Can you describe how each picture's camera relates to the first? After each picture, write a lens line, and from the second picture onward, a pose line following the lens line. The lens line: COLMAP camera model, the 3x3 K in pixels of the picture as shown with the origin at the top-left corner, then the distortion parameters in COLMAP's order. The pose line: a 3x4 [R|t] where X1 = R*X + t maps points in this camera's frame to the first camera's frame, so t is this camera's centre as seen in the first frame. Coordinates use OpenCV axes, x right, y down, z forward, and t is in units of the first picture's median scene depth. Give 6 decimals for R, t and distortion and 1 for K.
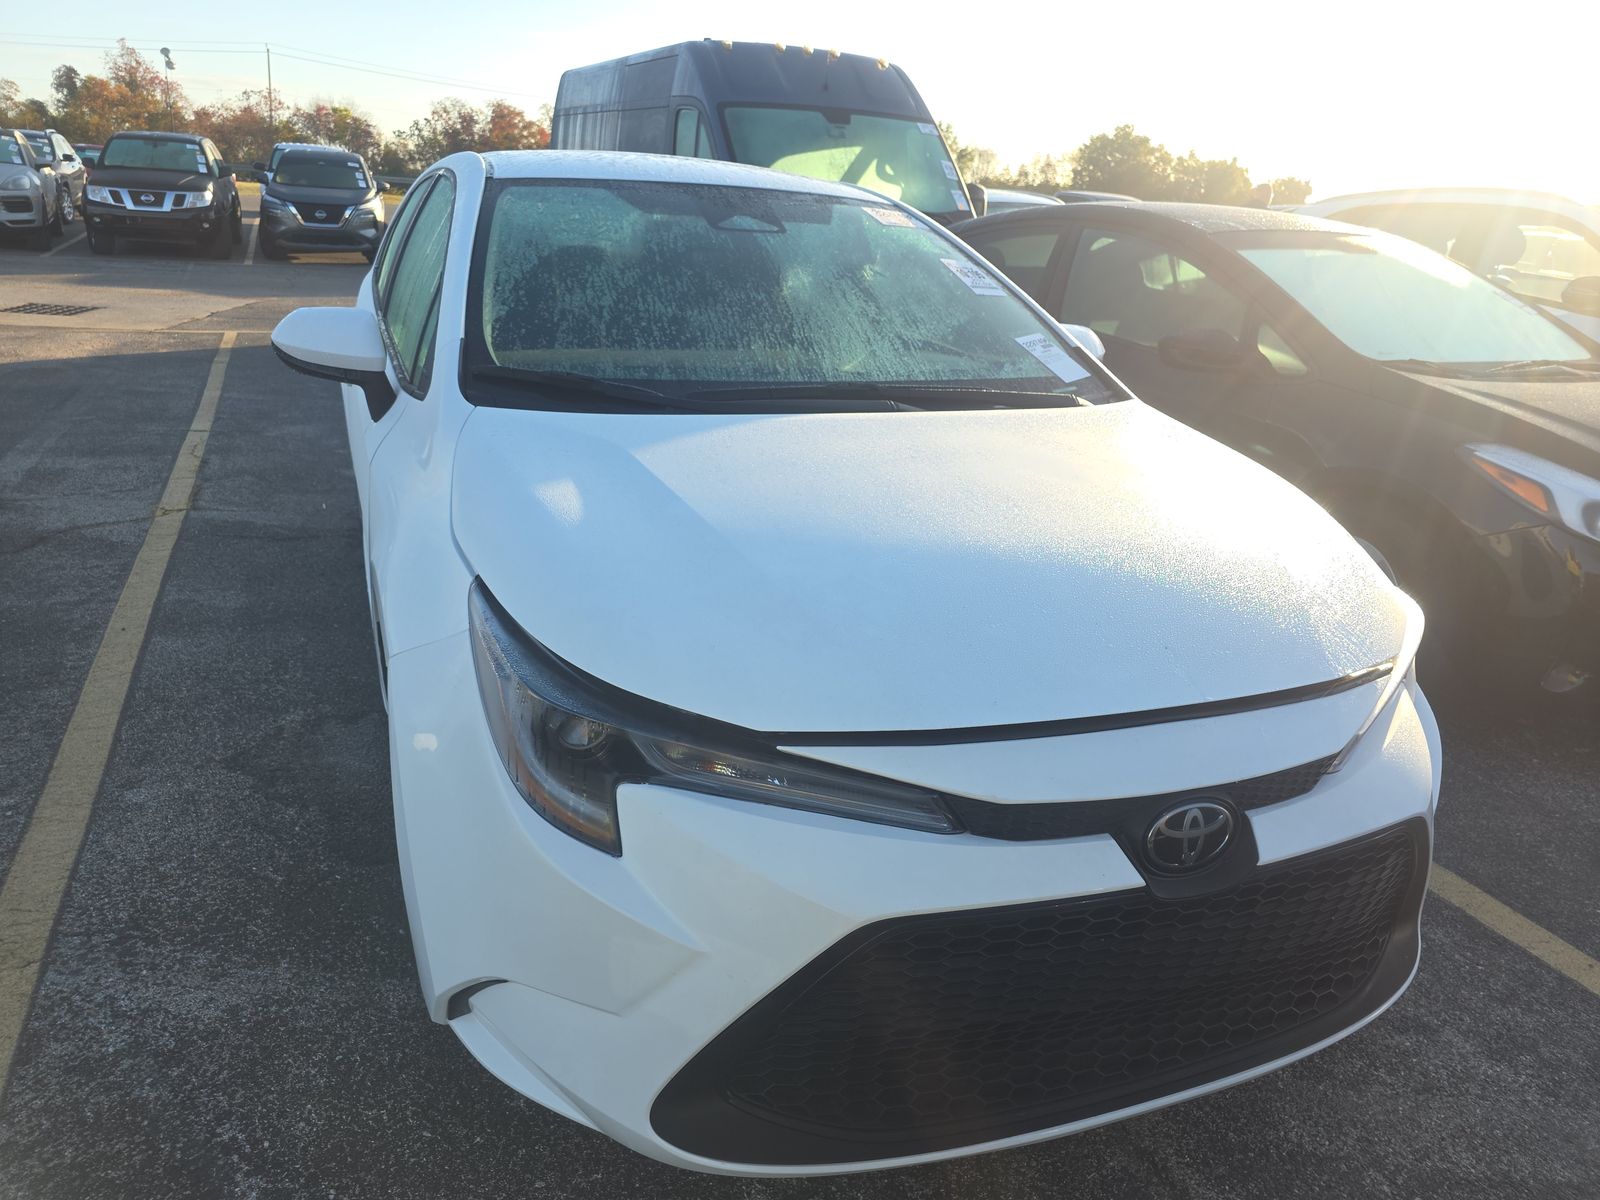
lens RADIAL K [[1173.5, 0, 795.9], [0, 1173.5, 652.3], [0, 0, 1]] dist [0.051976, -0.058721]
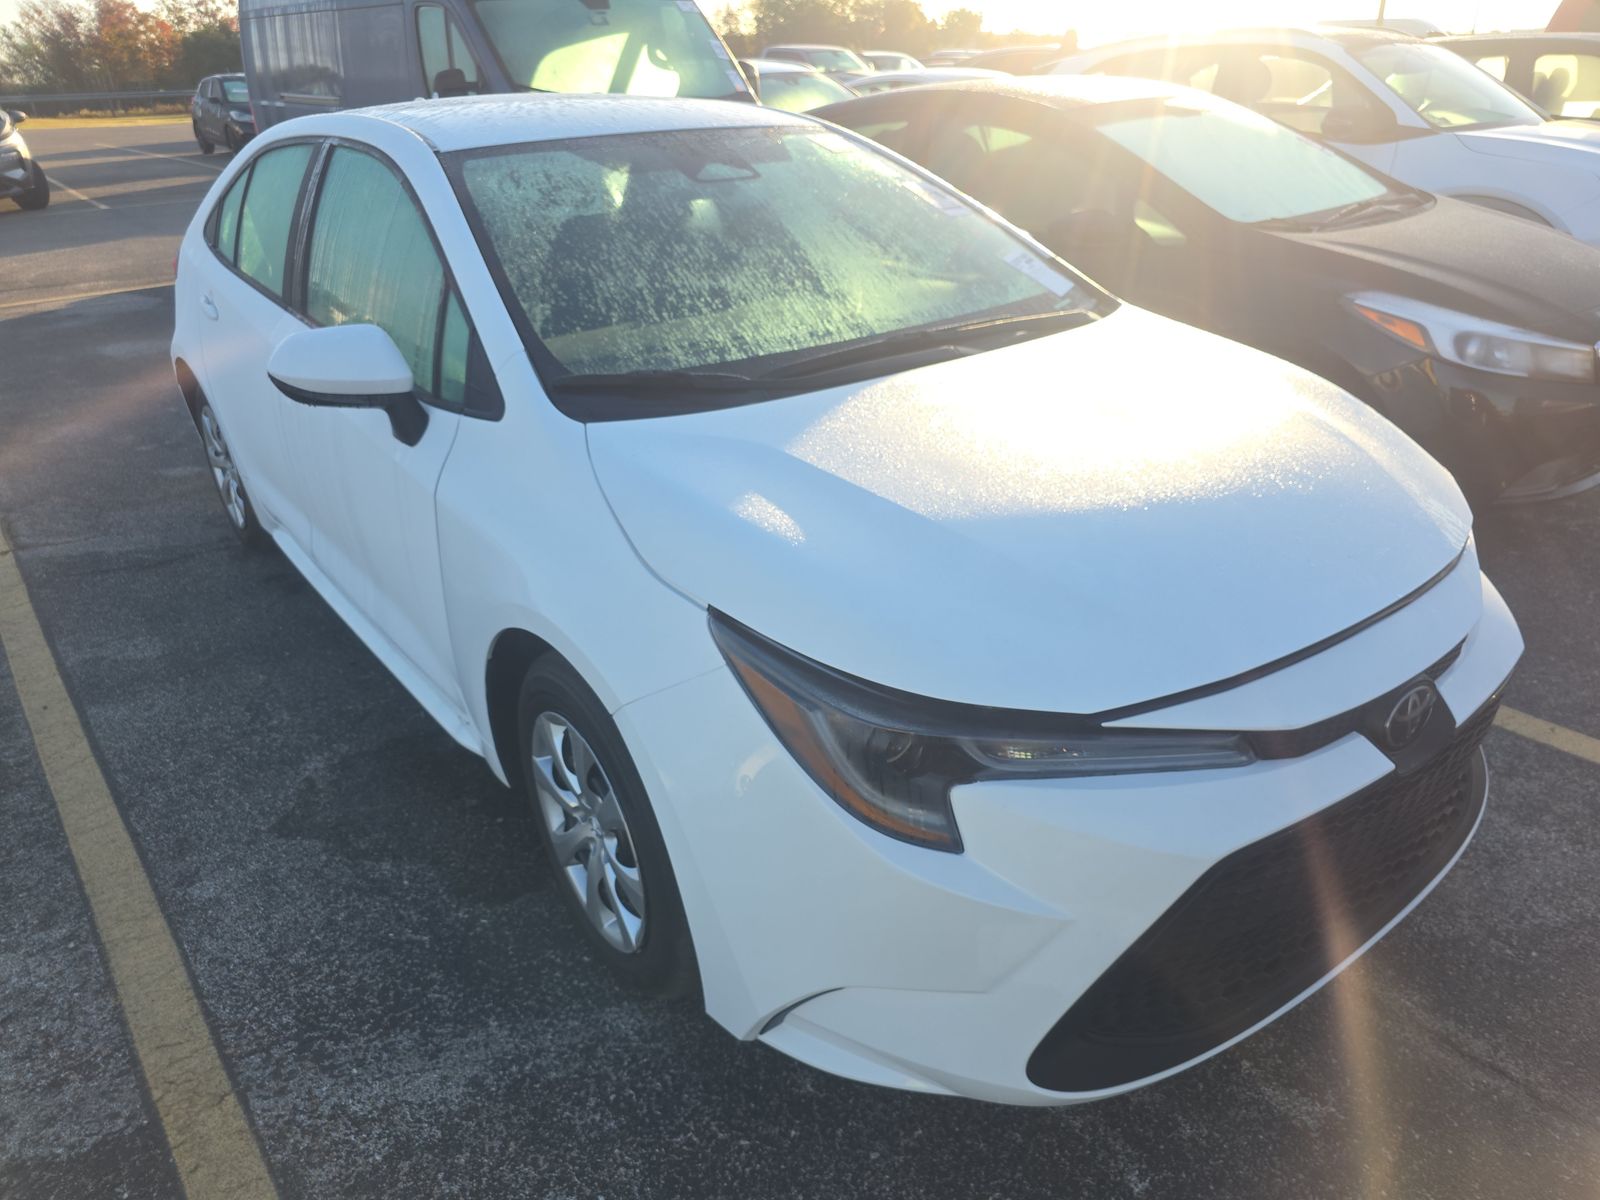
lens RADIAL K [[1173.5, 0, 795.9], [0, 1173.5, 652.3], [0, 0, 1]] dist [0.051976, -0.058721]
pose [[0.953377, -0.204365, 0.222051, -0.312078], [0.178503, 0.975167, 0.131094, -0.106658], [-0.243328, -0.085346, 0.966182, 0.018205]]
